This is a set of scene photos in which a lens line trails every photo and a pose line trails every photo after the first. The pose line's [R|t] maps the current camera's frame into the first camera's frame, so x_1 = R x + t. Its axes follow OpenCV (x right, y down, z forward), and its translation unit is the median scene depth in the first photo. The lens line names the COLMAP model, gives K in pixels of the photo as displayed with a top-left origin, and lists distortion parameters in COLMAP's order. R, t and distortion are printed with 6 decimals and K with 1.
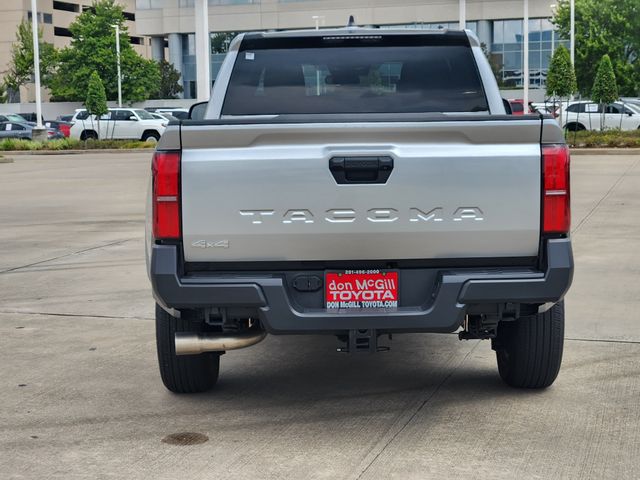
lens RADIAL K [[1198.7, 0, 319.0], [0, 1198.7, 236.1], [0, 0, 1]] dist [-0.009122, 0.000000]
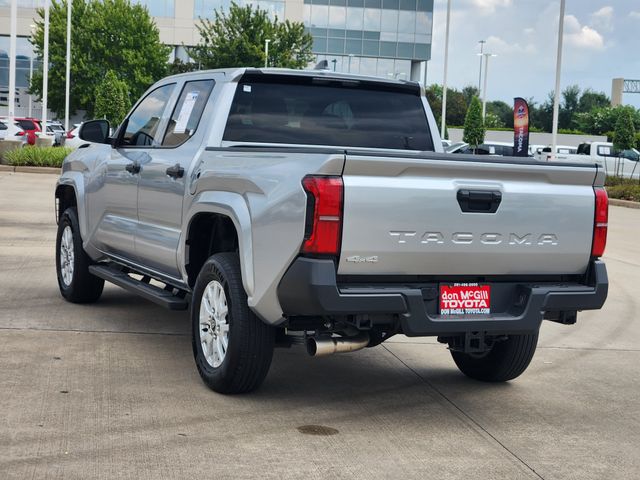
lens RADIAL K [[1198.7, 0, 316.8], [0, 1198.7, 240.3], [0, 0, 1]] dist [-0.009122, 0.000000]
pose [[0.896514, 0.027723, 0.442147, -0.636743], [-0.021727, 0.999591, -0.018621, 0.010866], [-0.442482, 0.007087, 0.896749, -0.021809]]
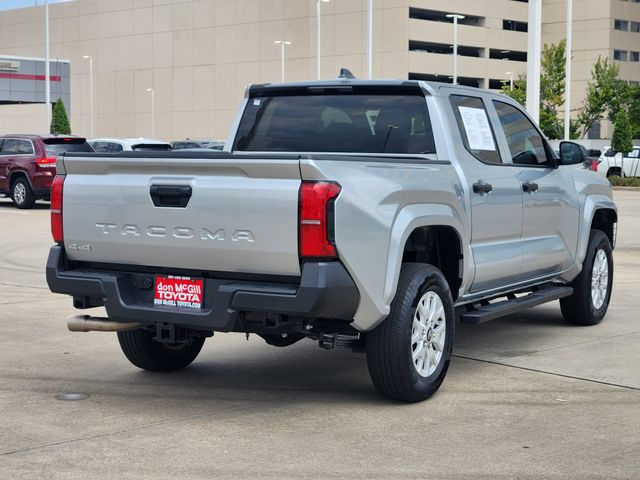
lens RADIAL K [[1198.7, 0, 321.0], [0, 1198.7, 242.8], [0, 0, 1]] dist [-0.009122, 0.000000]
pose [[0.867791, 0.062451, -0.492990, 0.777199], [-0.074482, 0.997211, -0.004783, -0.011485], [0.491316, 0.040870, 0.870022, -0.015864]]
